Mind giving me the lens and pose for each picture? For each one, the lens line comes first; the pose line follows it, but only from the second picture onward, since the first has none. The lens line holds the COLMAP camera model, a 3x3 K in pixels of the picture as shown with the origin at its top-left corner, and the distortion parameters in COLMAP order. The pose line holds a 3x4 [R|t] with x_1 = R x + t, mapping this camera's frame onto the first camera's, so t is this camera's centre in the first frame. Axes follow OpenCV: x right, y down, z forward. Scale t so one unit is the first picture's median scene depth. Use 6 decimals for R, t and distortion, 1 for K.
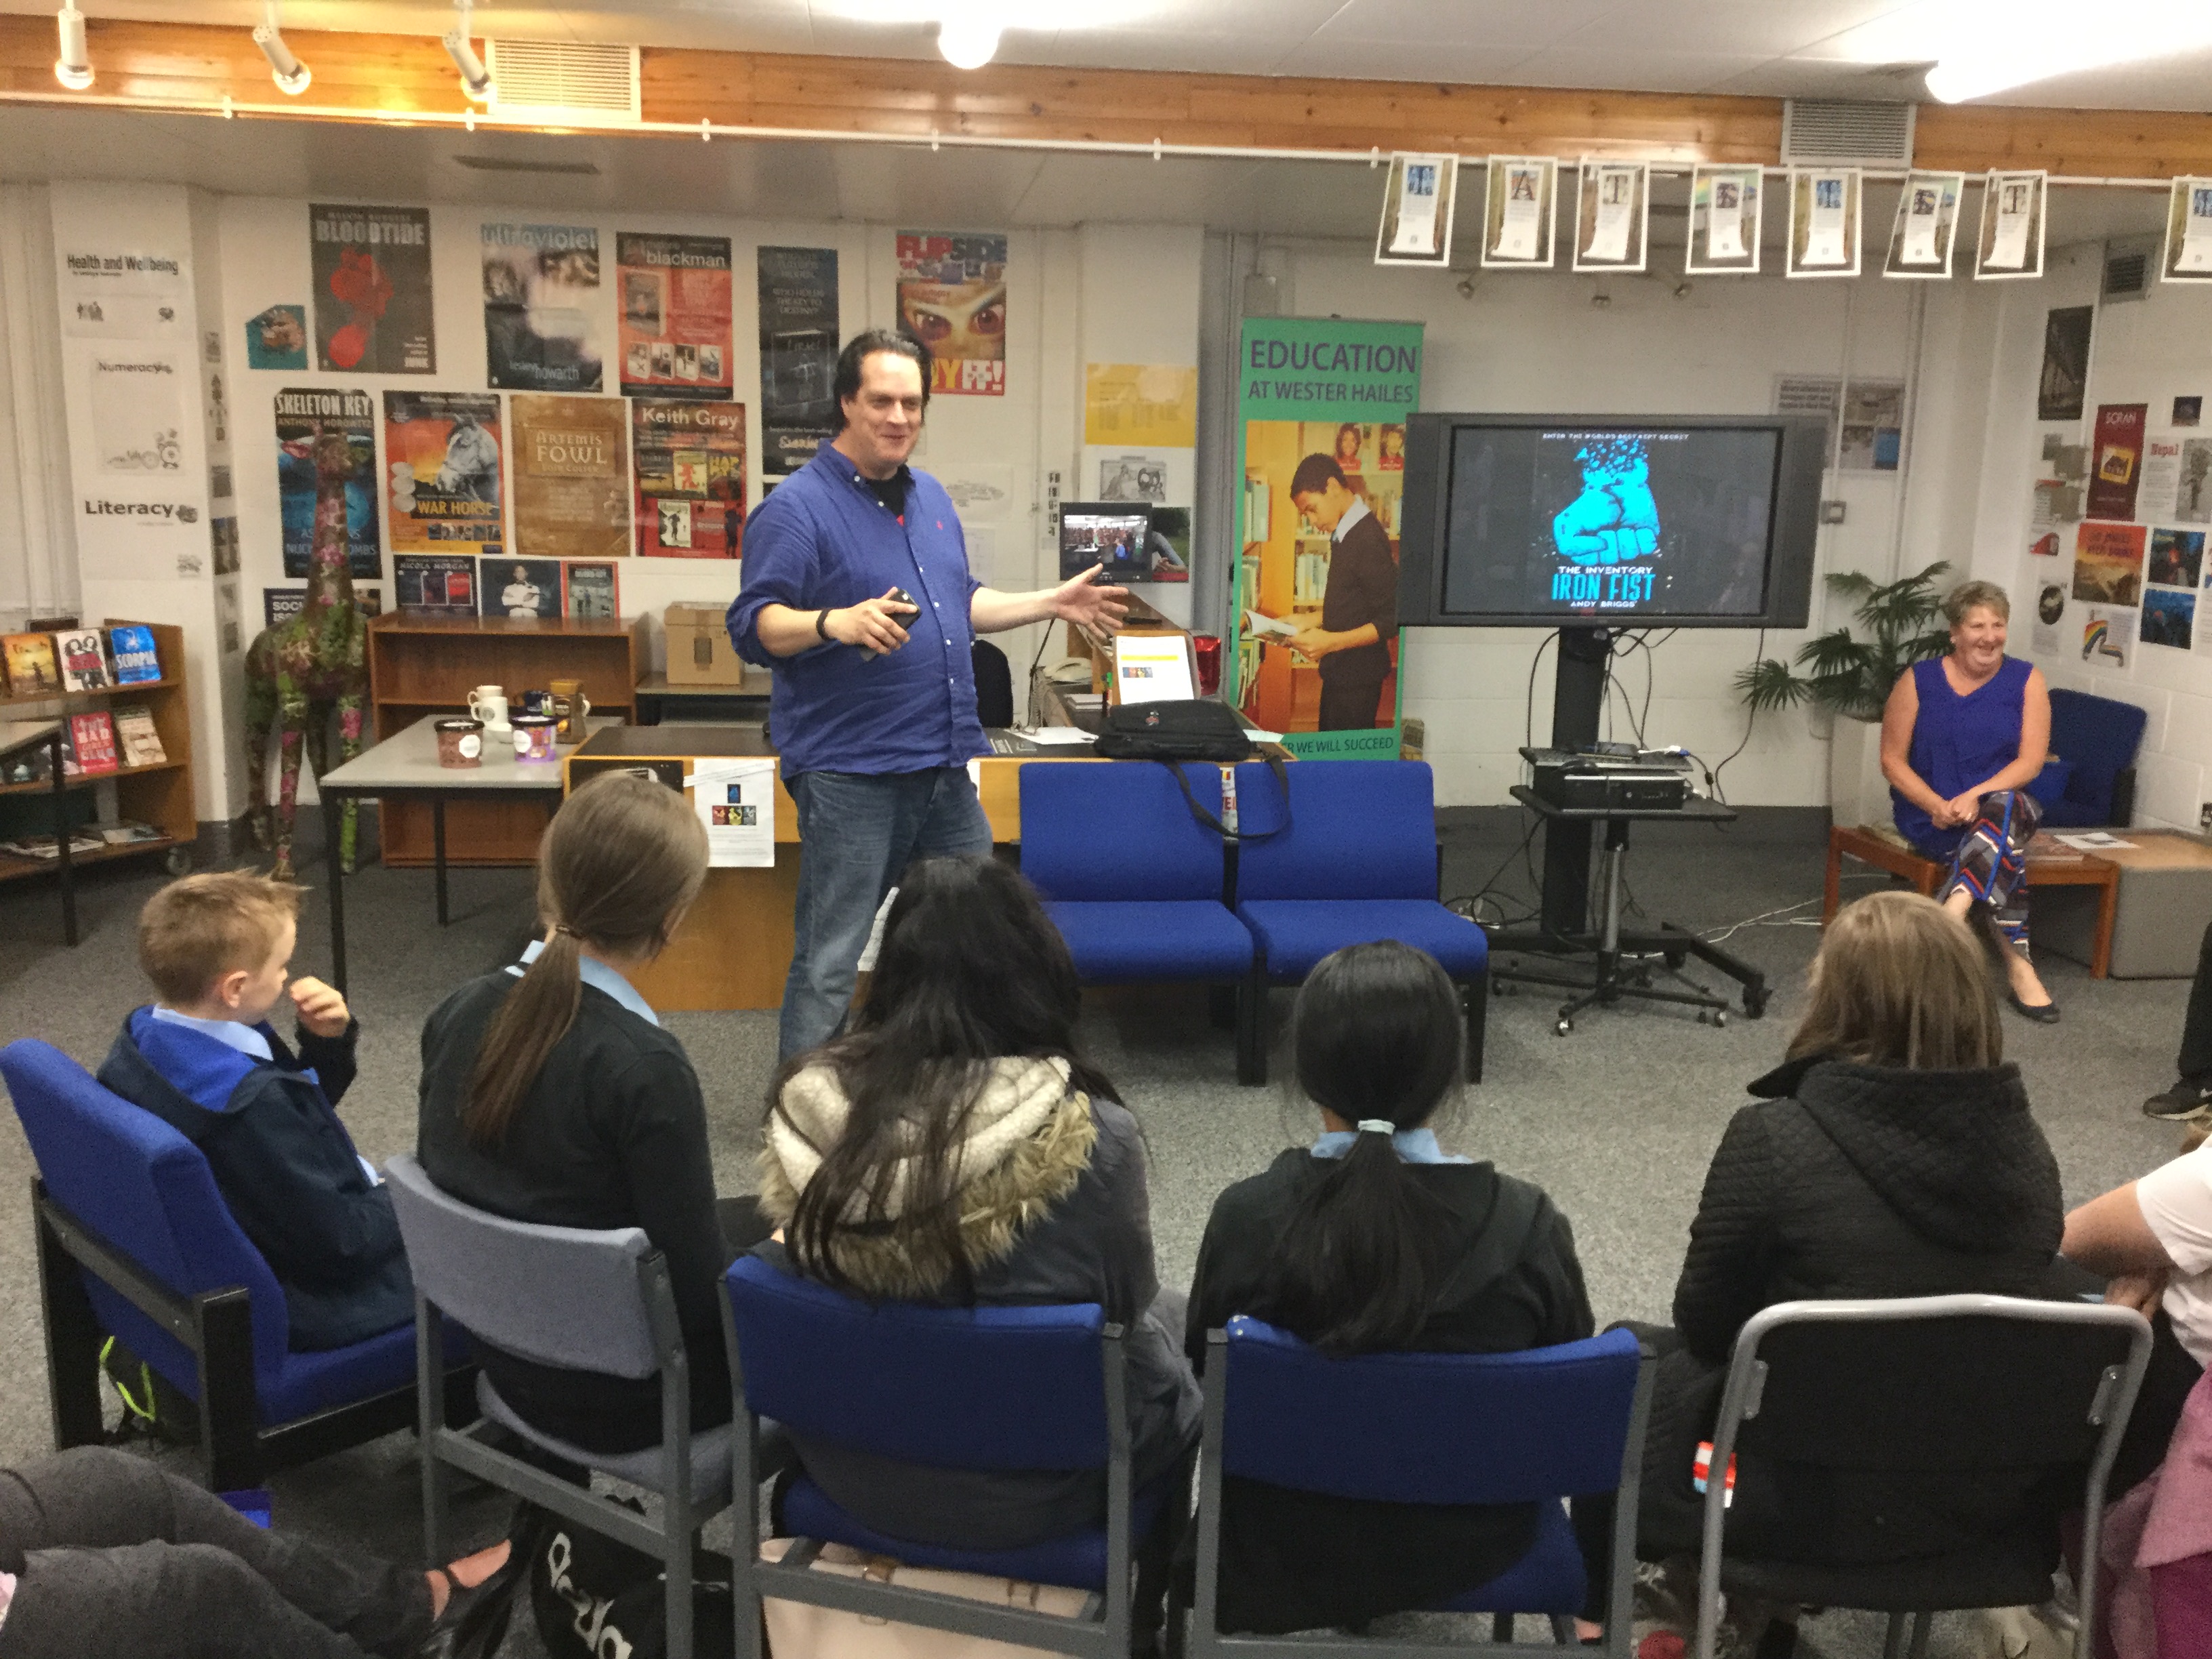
lens RADIAL K [[2008.0, 0, 1117.9], [0, 2008.0, 838.7], [0, 0, 1]] dist [0.057802, 0.000000]
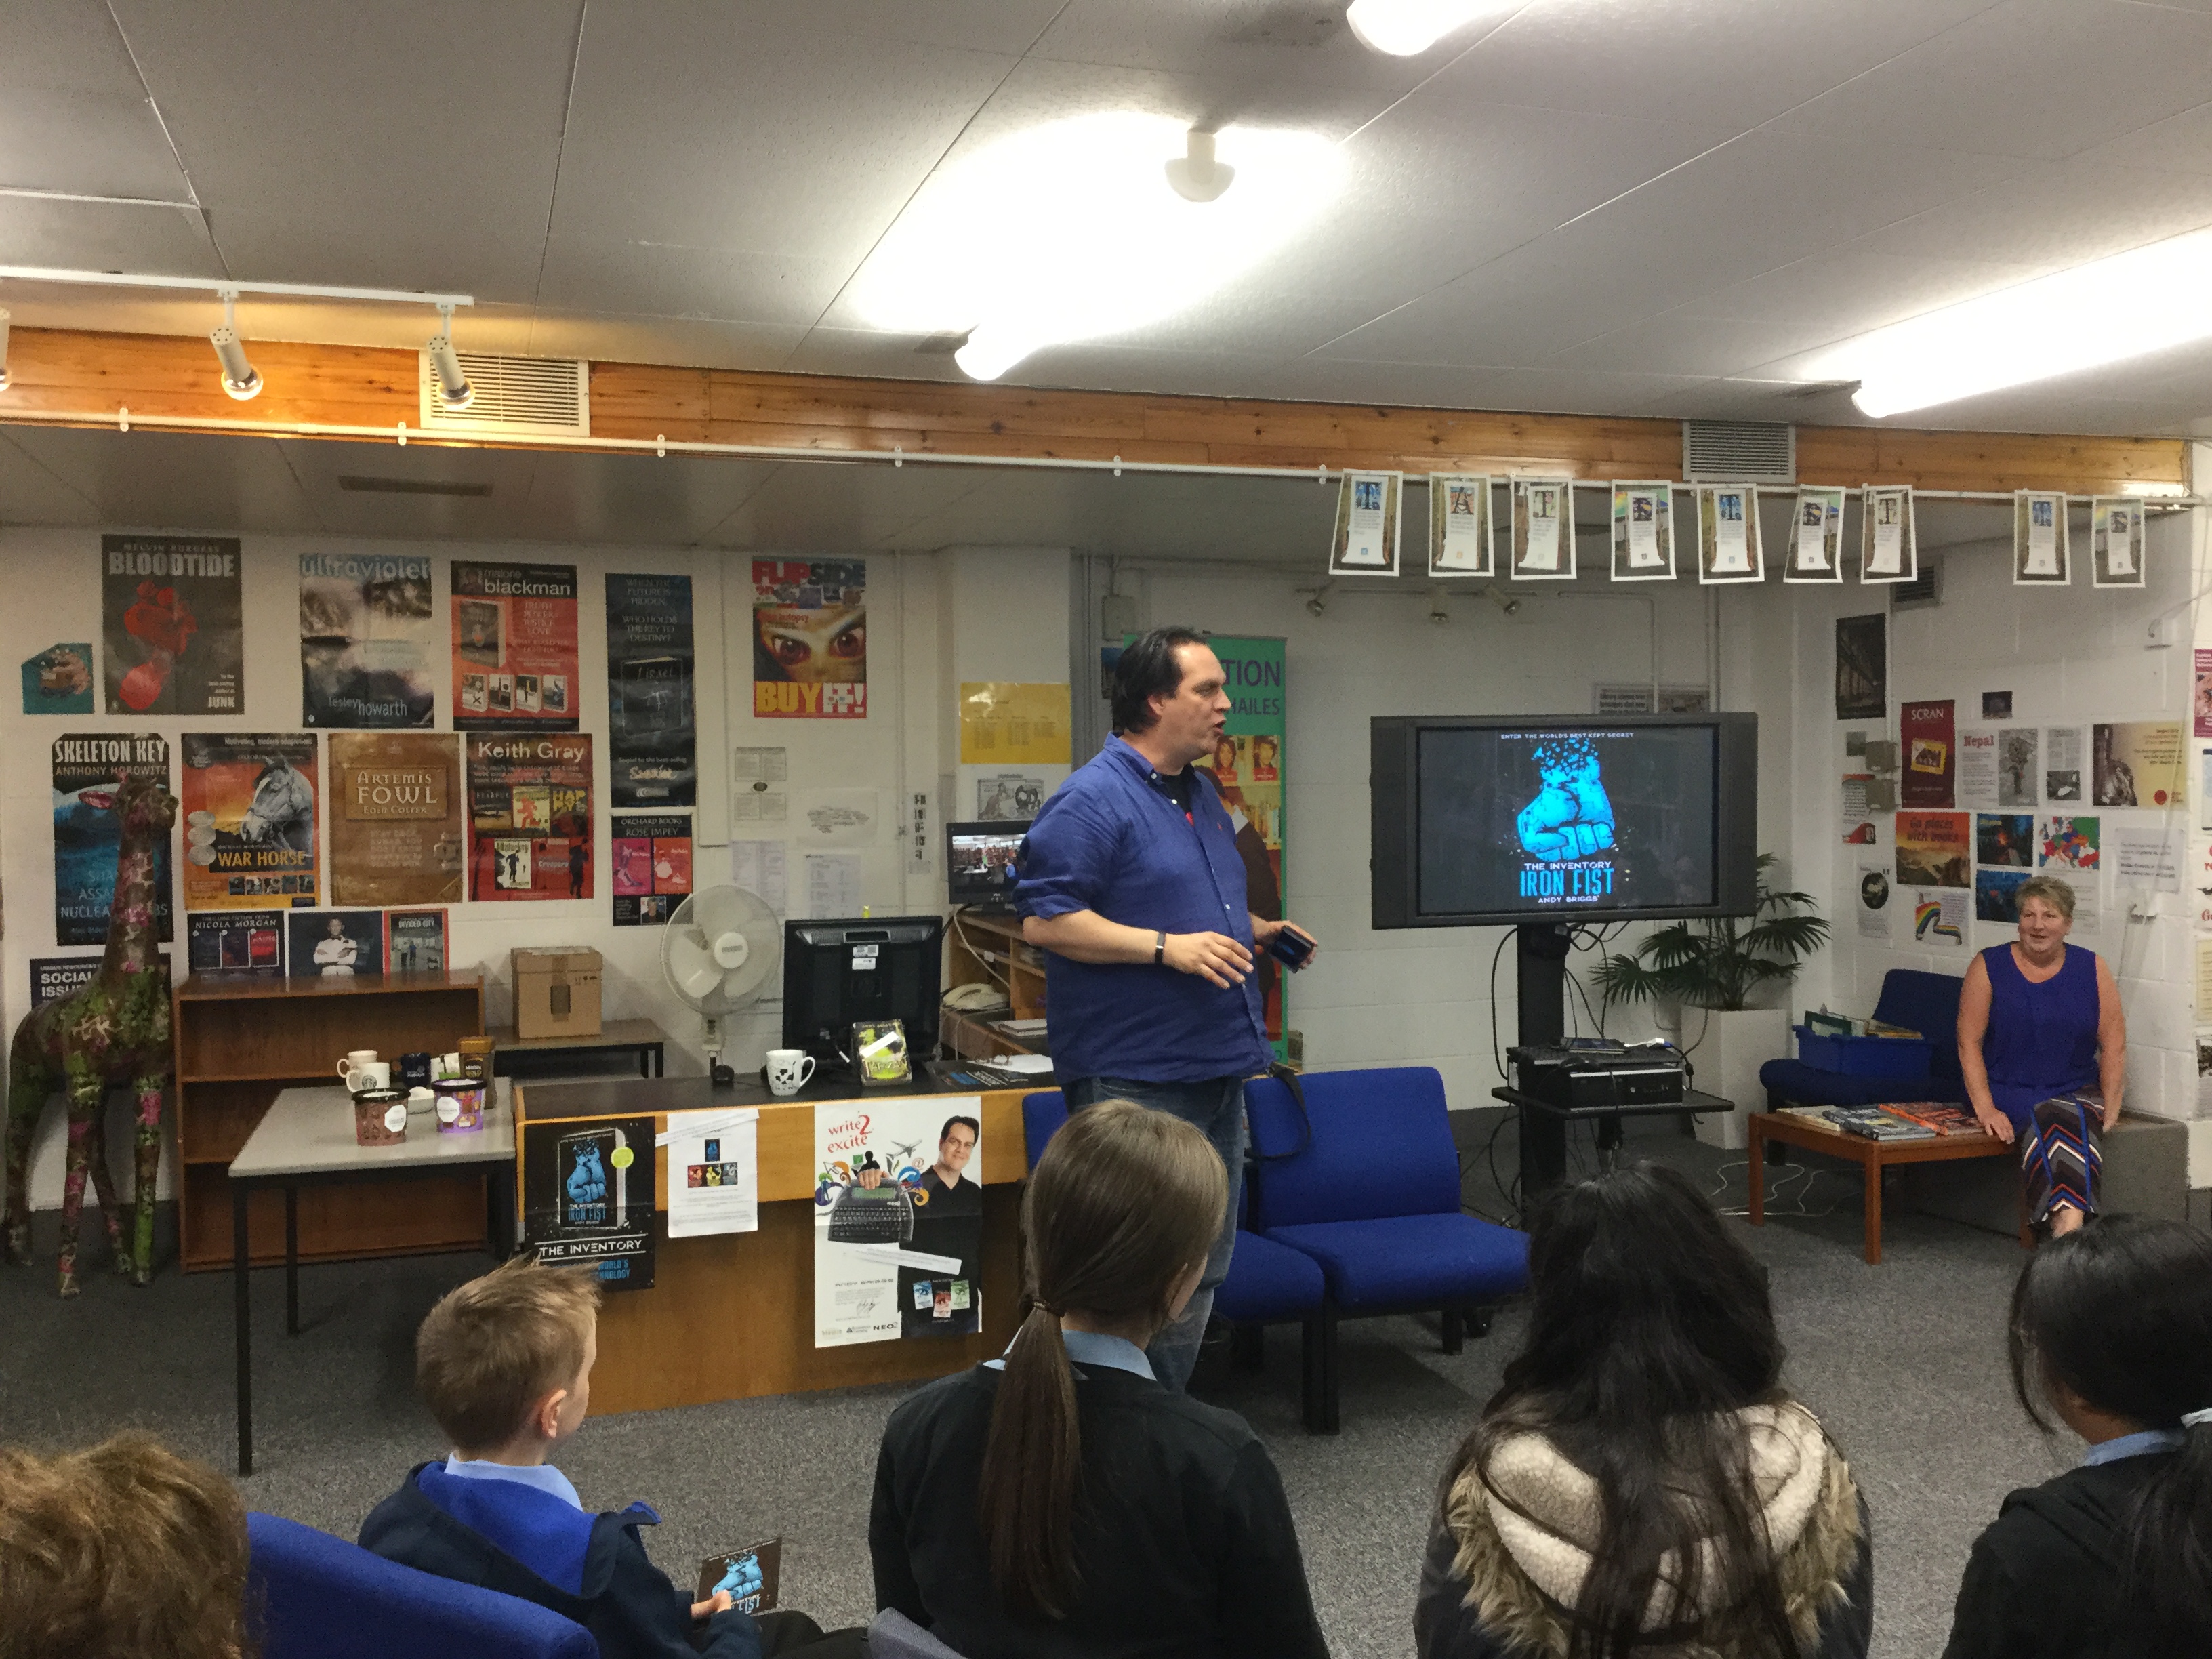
lens RADIAL K [[2008.0, 0, 1131.0], [0, 2008.0, 826.3], [0, 0, 1]] dist [0.057802, 0.000000]
pose [[0.979344, -0.036932, 0.198800, -0.137780], [0.070046, 0.984267, -0.162212, -0.004369], [-0.189681, 0.172786, 0.966523, 0.057787]]
